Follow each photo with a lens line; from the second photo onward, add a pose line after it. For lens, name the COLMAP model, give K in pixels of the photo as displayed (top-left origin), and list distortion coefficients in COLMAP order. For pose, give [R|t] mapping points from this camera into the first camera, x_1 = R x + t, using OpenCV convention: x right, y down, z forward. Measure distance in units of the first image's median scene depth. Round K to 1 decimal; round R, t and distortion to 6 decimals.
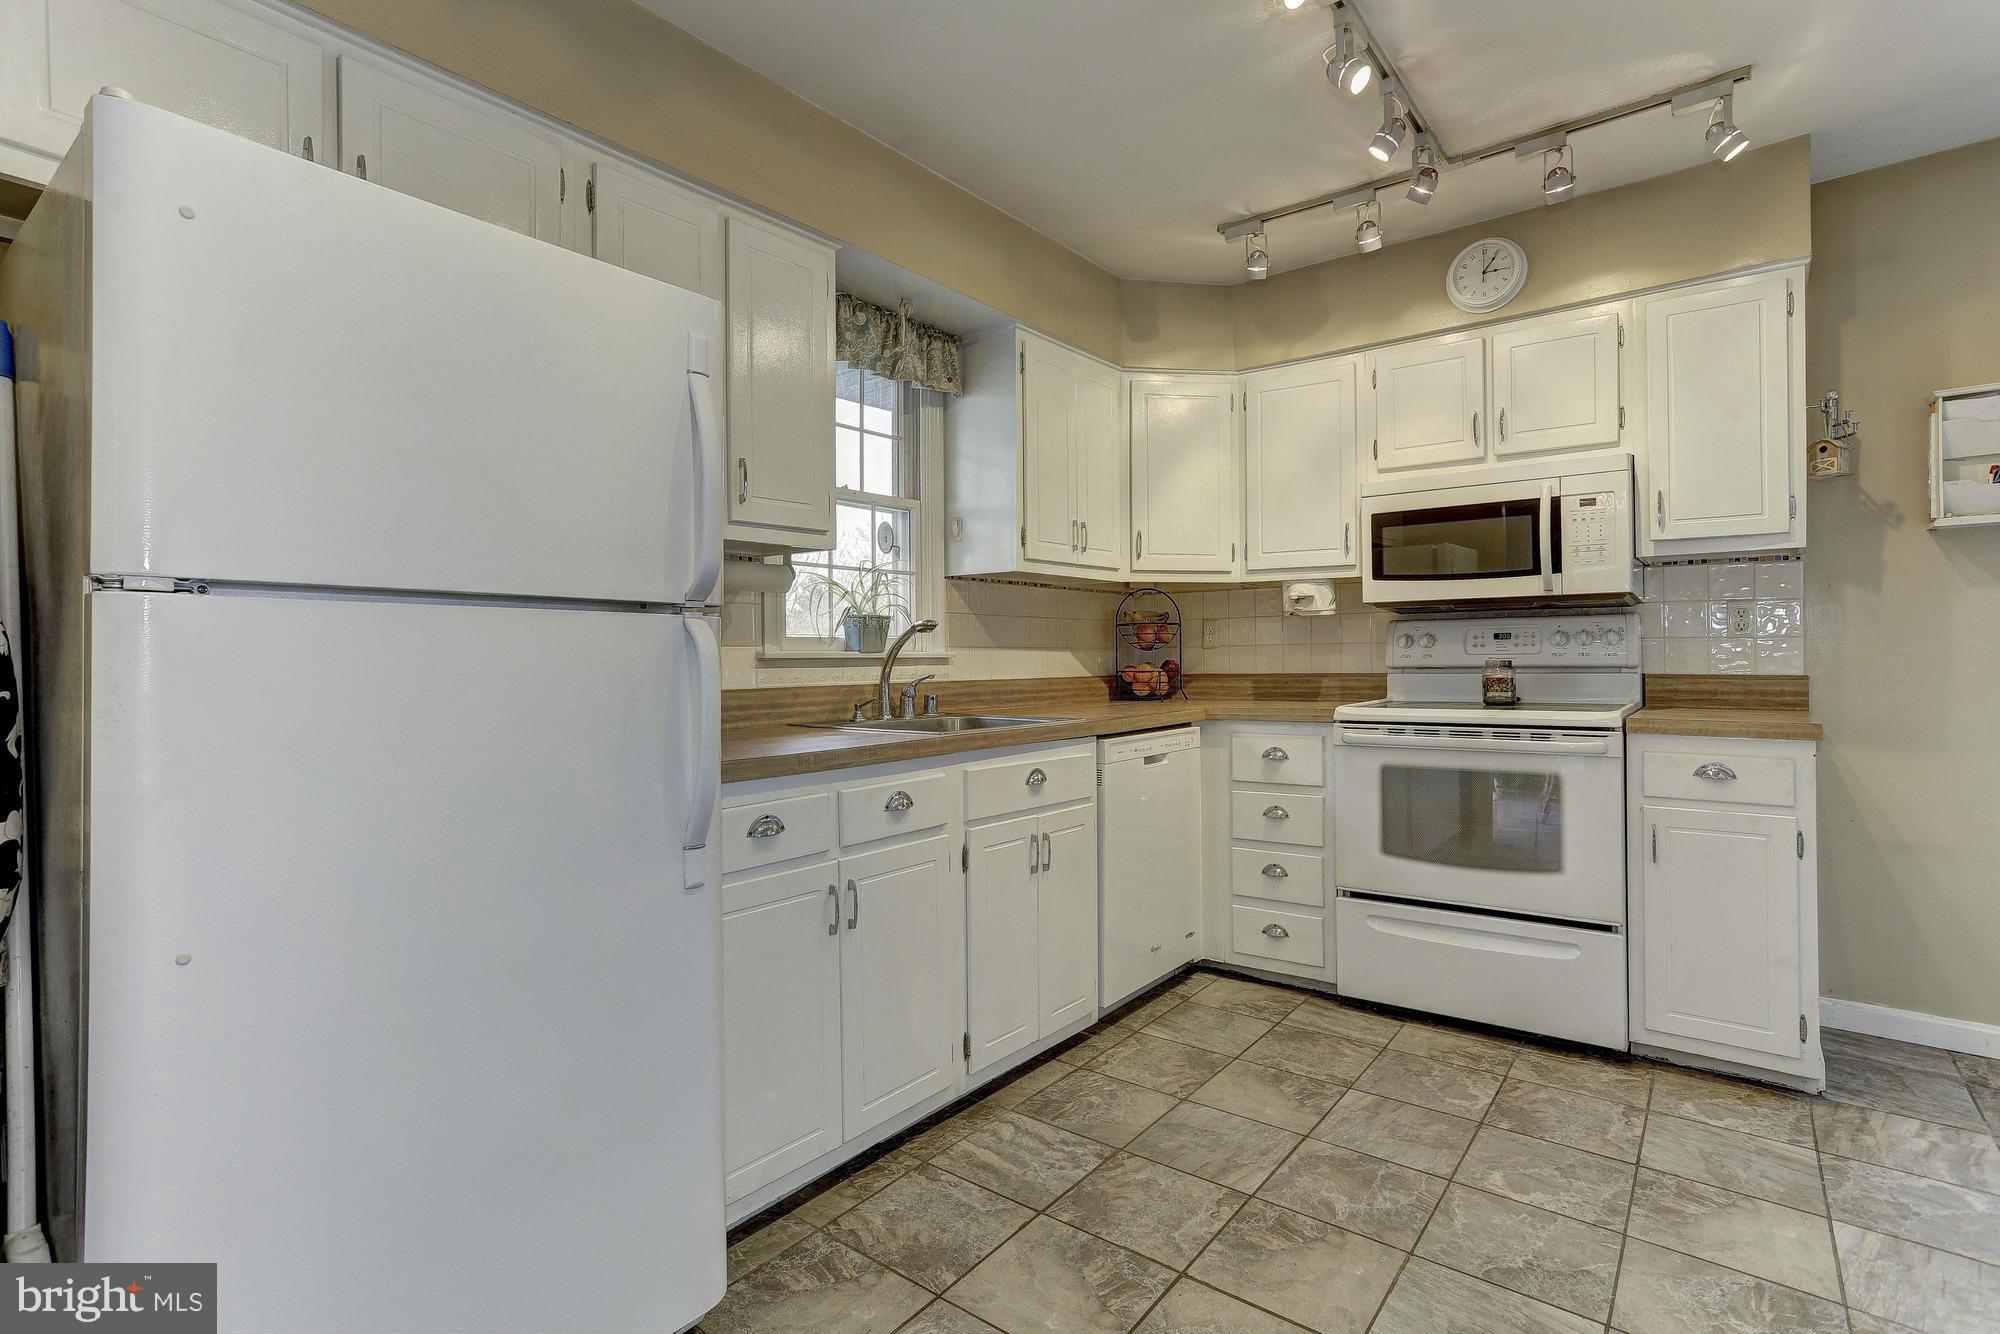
lens RADIAL K [[969.9, 0, 976.9], [0, 969.9, 652.6], [0, 0, 1]] dist [-0.044911, 0.025297]
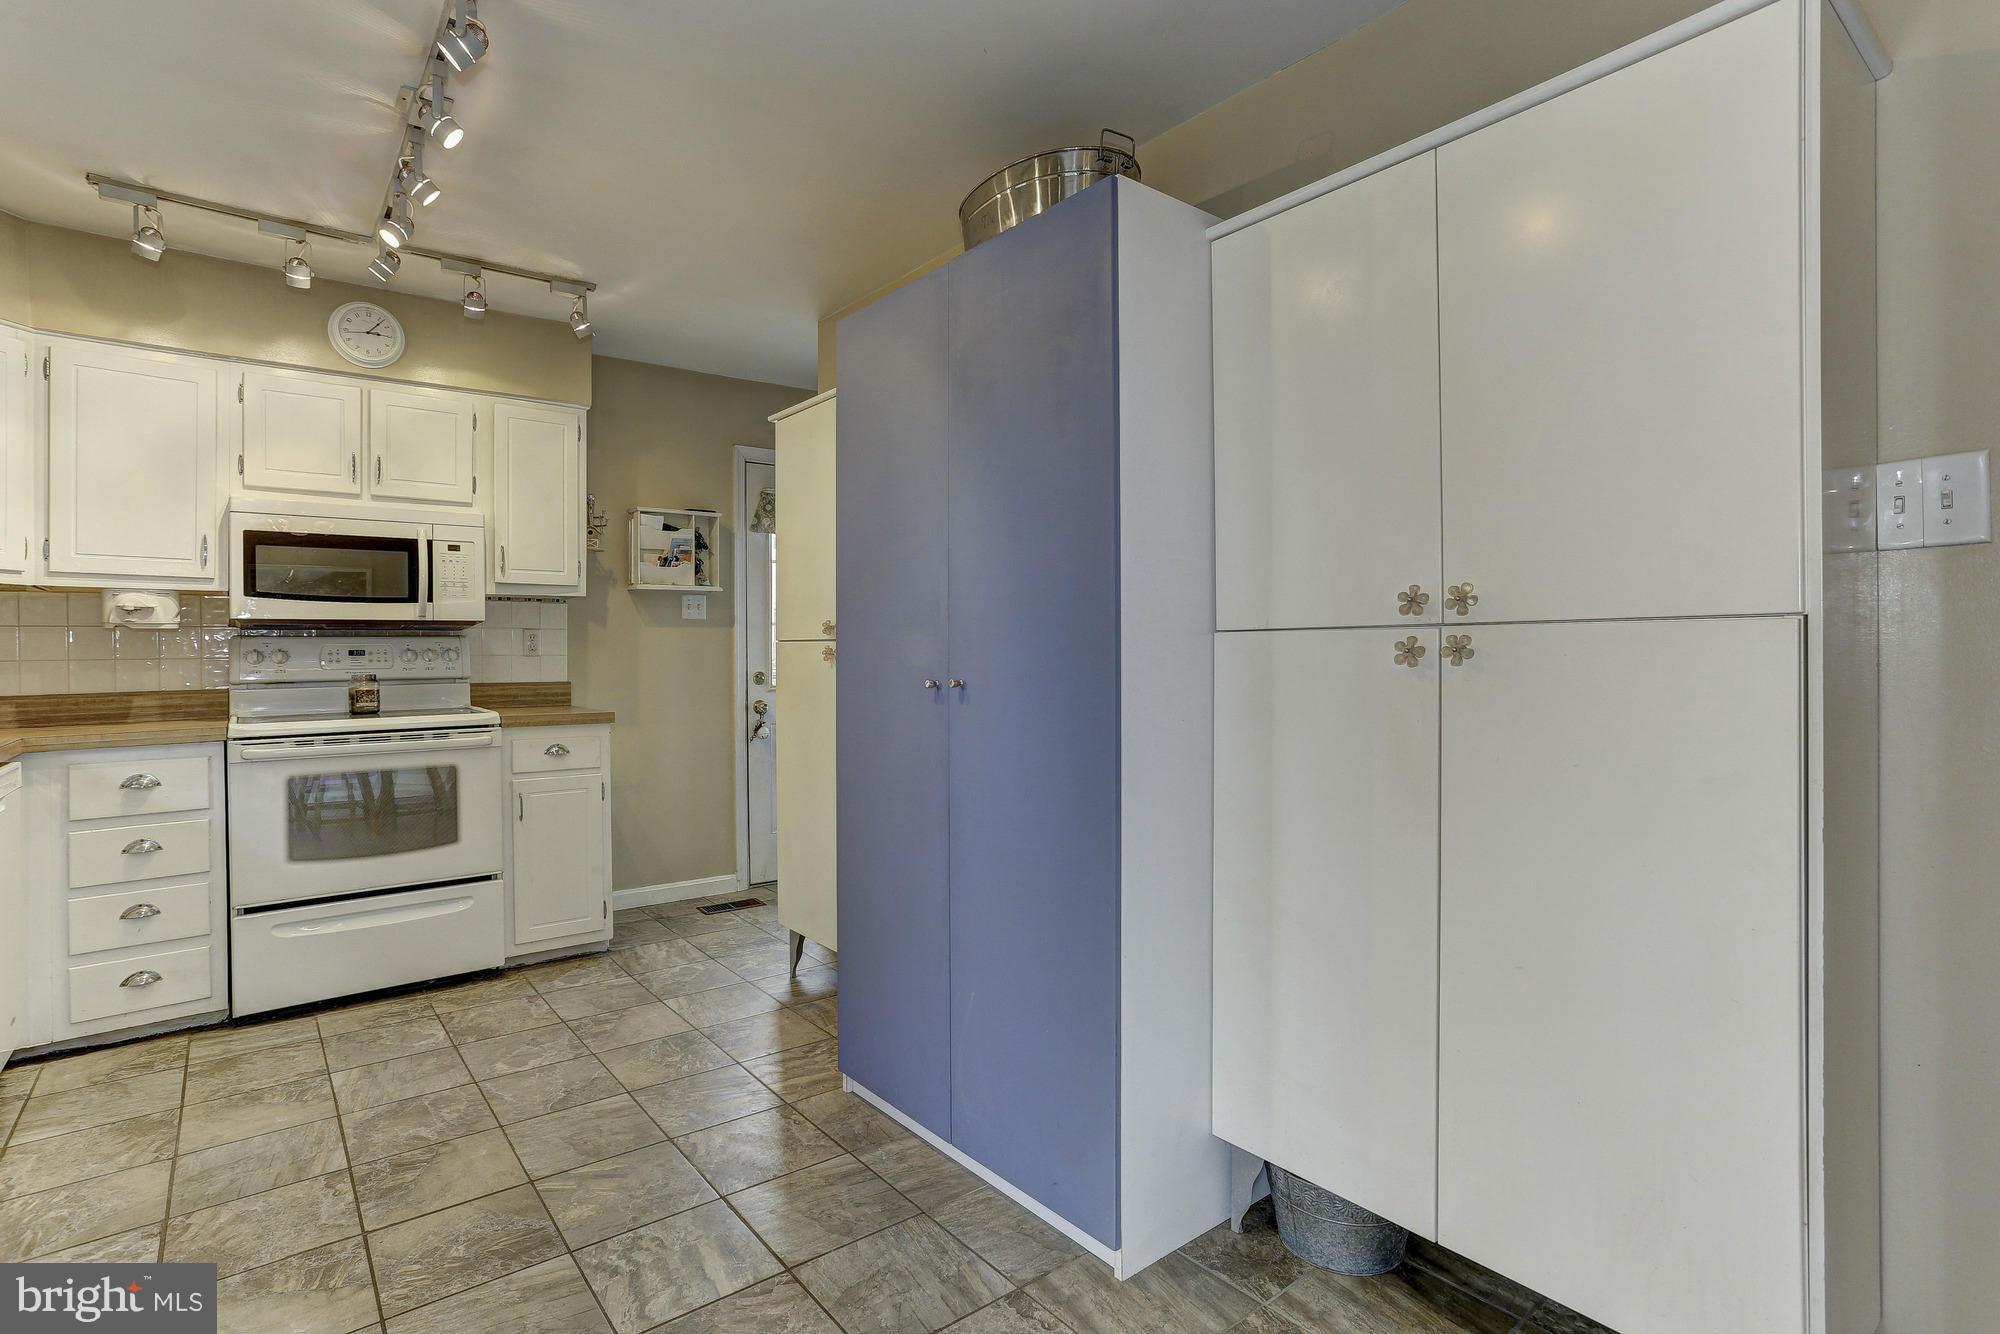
lens RADIAL K [[964.8, 0, 997.2], [0, 964.8, 655.4], [0, 0, 1]] dist [-0.026232, 0.017846]
pose [[0.224019, 0.003650, 0.974578, -0.422599], [0.002875, 0.999986, -0.004406, -0.007938], [-0.974581, 0.003789, 0.224006, 0.020119]]
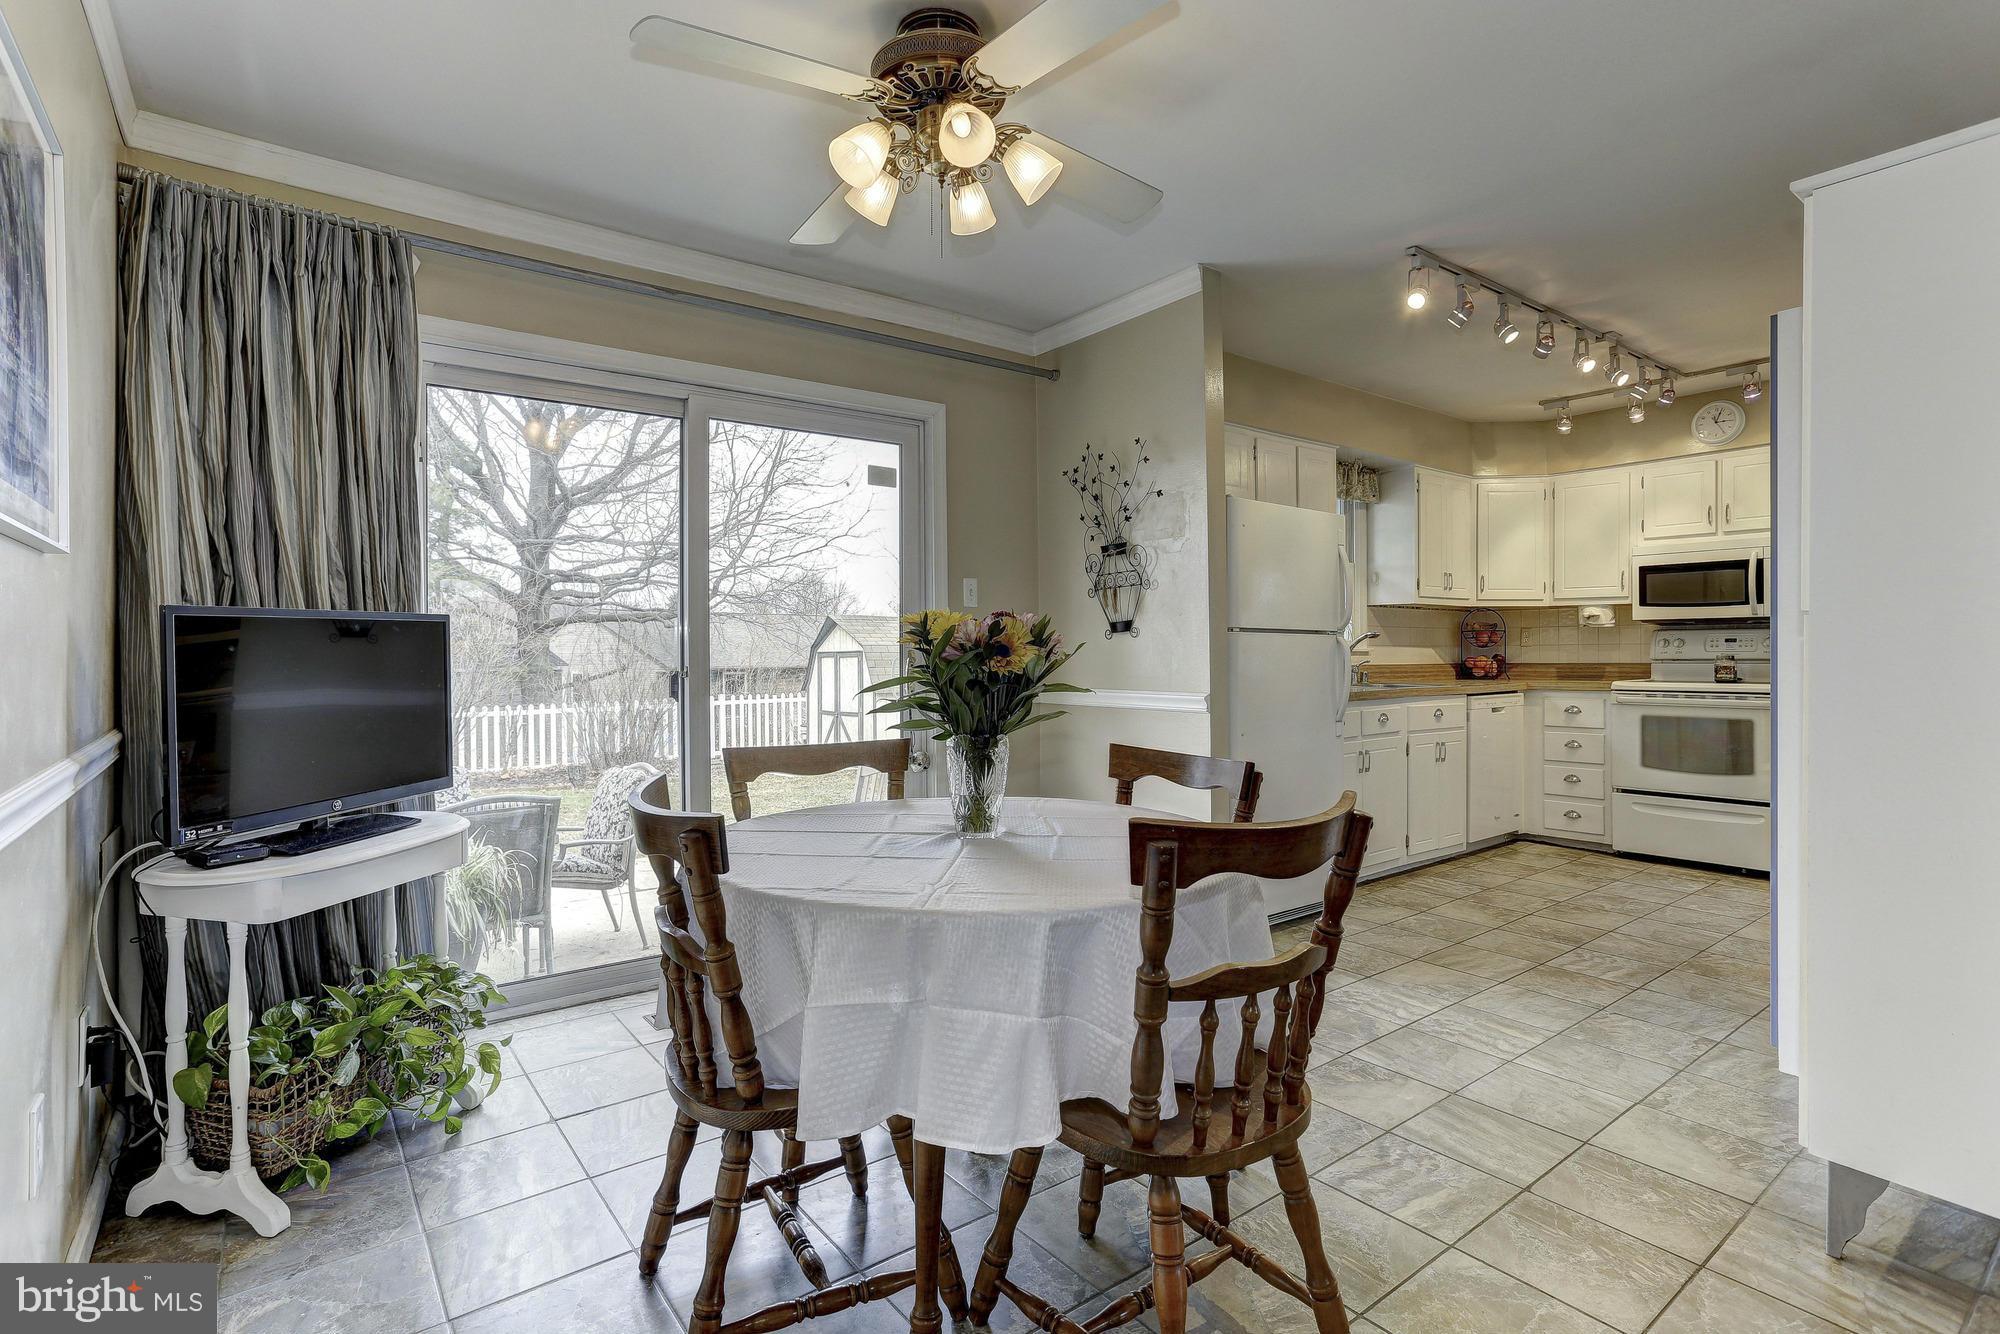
lens RADIAL K [[964.8, 0, 997.2], [0, 964.8, 655.4], [0, 0, 1]] dist [-0.026232, 0.017846]
pose [[0.972310, 0.006470, -0.233607, -0.309917], [-0.004089, 0.999935, 0.010675, -0.004182], [0.233661, -0.009424, 0.972272, -0.958085]]
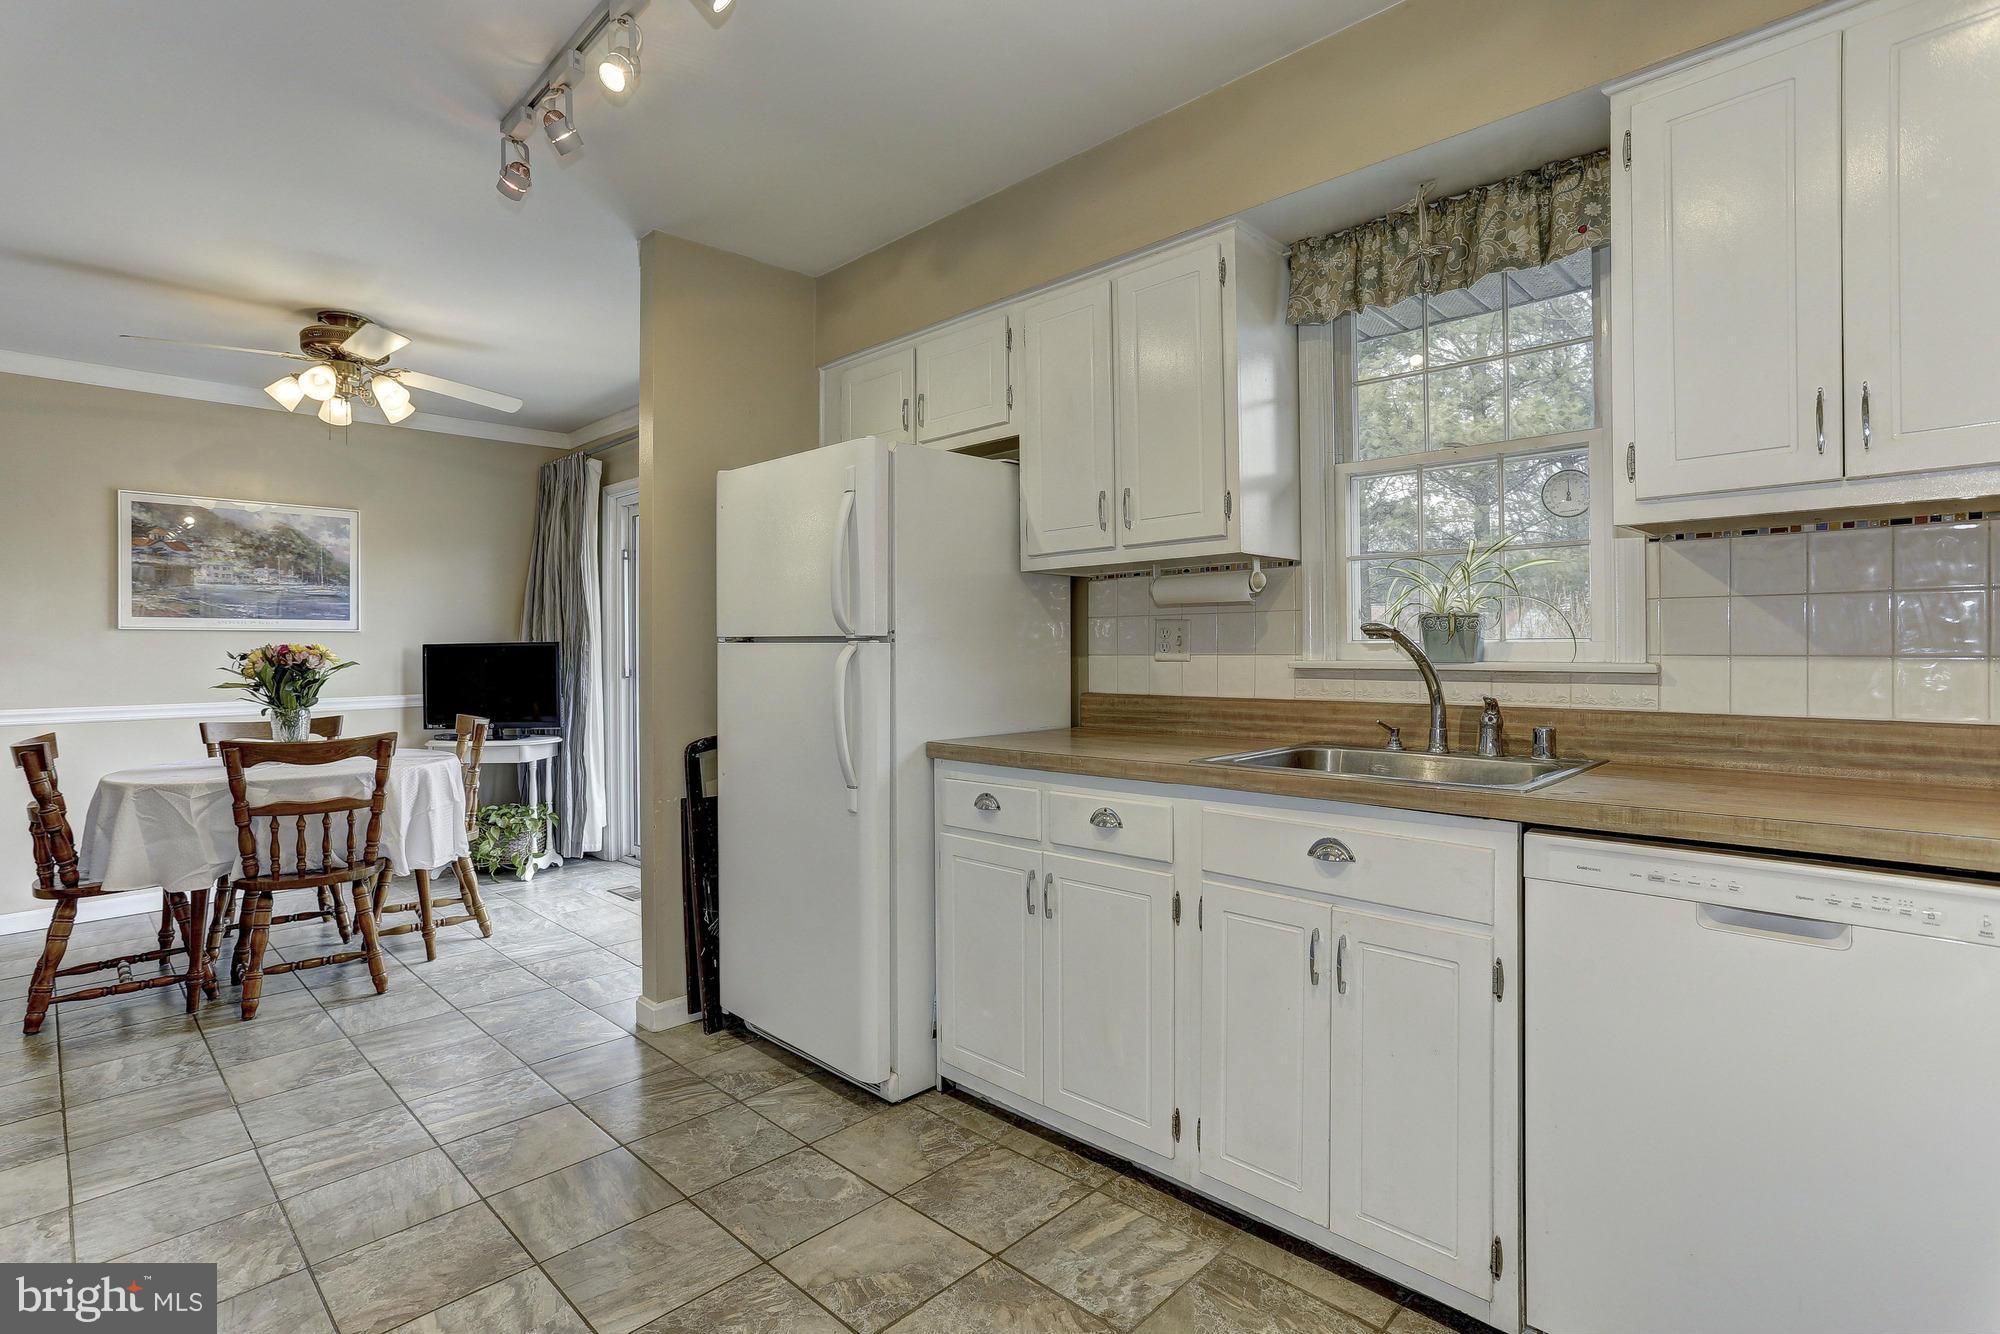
lens RADIAL K [[964.8, 0, 997.2], [0, 964.8, 655.4], [0, 0, 1]] dist [-0.026232, 0.017846]
pose [[-0.100803, 0.013230, -0.994818, 0.676316], [0.011396, 0.999861, 0.012143, -0.019141], [0.994841, -0.010113, -0.100940, 0.738126]]
